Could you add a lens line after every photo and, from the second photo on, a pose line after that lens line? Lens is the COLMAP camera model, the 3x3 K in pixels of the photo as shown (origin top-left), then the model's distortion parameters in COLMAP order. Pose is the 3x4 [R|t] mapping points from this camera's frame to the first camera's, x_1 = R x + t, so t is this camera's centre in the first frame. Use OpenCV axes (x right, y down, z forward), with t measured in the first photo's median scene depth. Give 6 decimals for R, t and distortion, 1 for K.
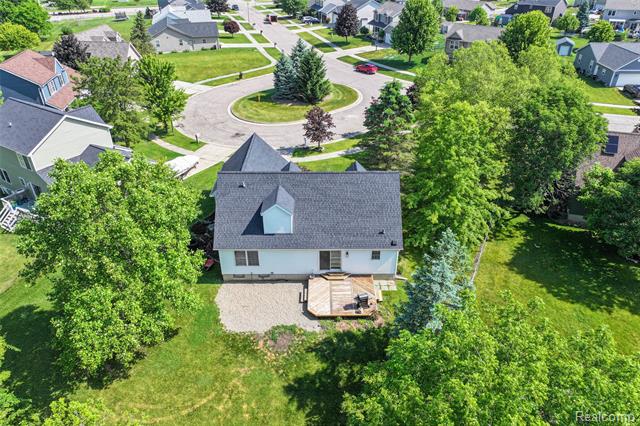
lens RADIAL K [[452.1, 0, 319.5], [0, 452.1, 213.6], [0, 0, 1]] dist [0.009032, 0.008619]
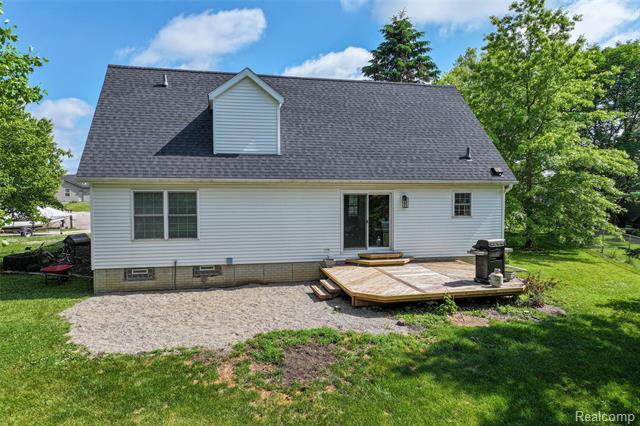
lens RADIAL K [[452.1, 0, 321.0], [0, 452.1, 212.1], [0, 0, 1]] dist [0.009032, 0.008619]
pose [[0.974070, -0.006926, 0.226142, -0.118005], [0.115987, 0.873479, -0.472844, 0.296494], [-0.194255, 0.486813, 0.851633, 0.634631]]
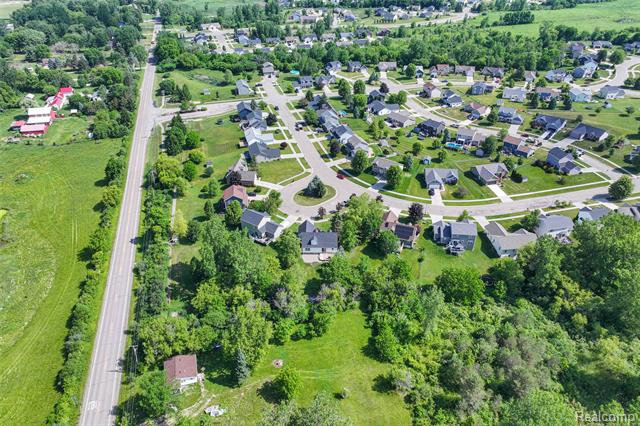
lens RADIAL K [[452.1, 0, 319.6], [0, 452.1, 212.9], [0, 0, 1]] dist [0.009032, 0.008619]
pose [[0.999894, 0.009906, -0.010636, 0.026945], [-0.009689, 0.999747, 0.020307, -0.410385], [0.010835, -0.020202, 0.999737, -4.032409]]
